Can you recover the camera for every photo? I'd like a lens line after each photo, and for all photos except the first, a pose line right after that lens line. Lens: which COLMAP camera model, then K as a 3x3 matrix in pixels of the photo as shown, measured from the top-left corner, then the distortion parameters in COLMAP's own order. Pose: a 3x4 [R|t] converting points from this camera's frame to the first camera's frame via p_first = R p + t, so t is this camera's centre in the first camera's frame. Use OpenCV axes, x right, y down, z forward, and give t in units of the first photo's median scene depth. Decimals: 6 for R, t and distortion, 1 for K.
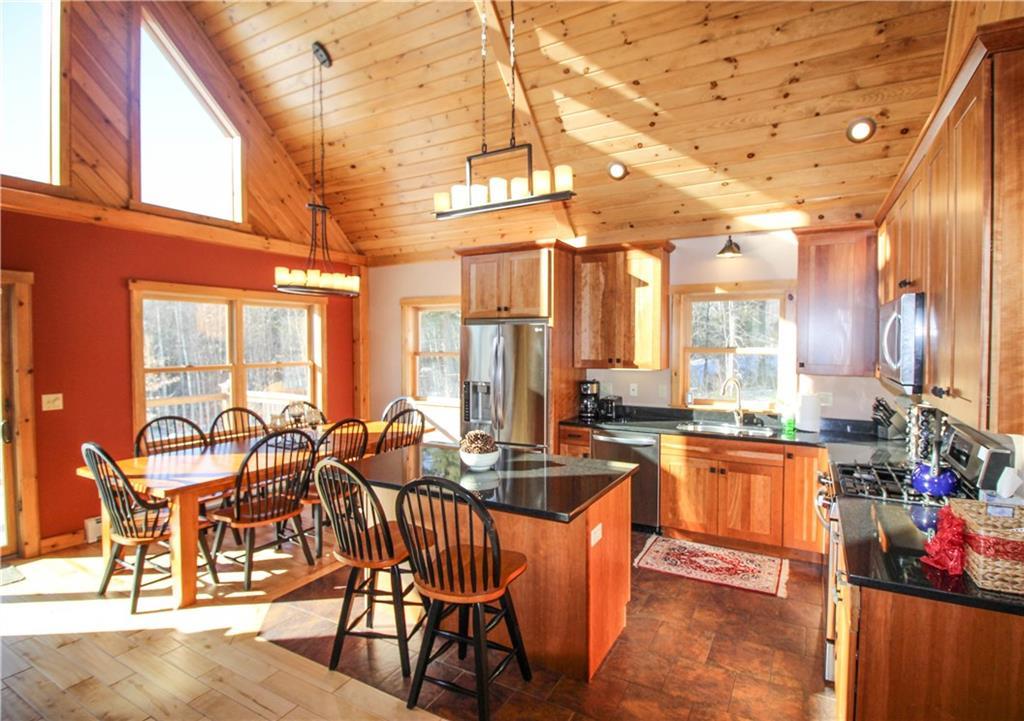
lens RADIAL K [[523.5, 0, 512.0], [0, 523.5, 360.5], [0, 0, 1]] dist [0.002632, 0.000118]
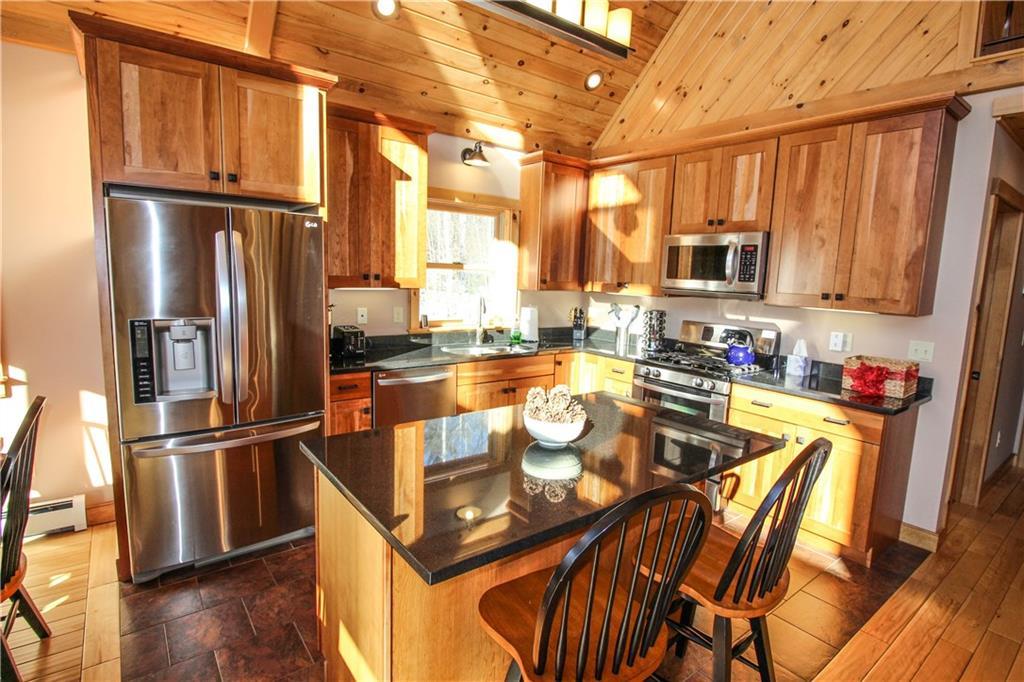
lens RADIAL K [[511.5, 0, 512.0], [0, 511.5, 341.0], [0, 0, 1]] dist [-0.003096, -0.000348]
pose [[0.384776, -0.110449, 0.916378, -0.404868], [-0.005906, 0.992500, 0.122103, 0.000814], [-0.922991, -0.052394, 0.381238, 0.546475]]
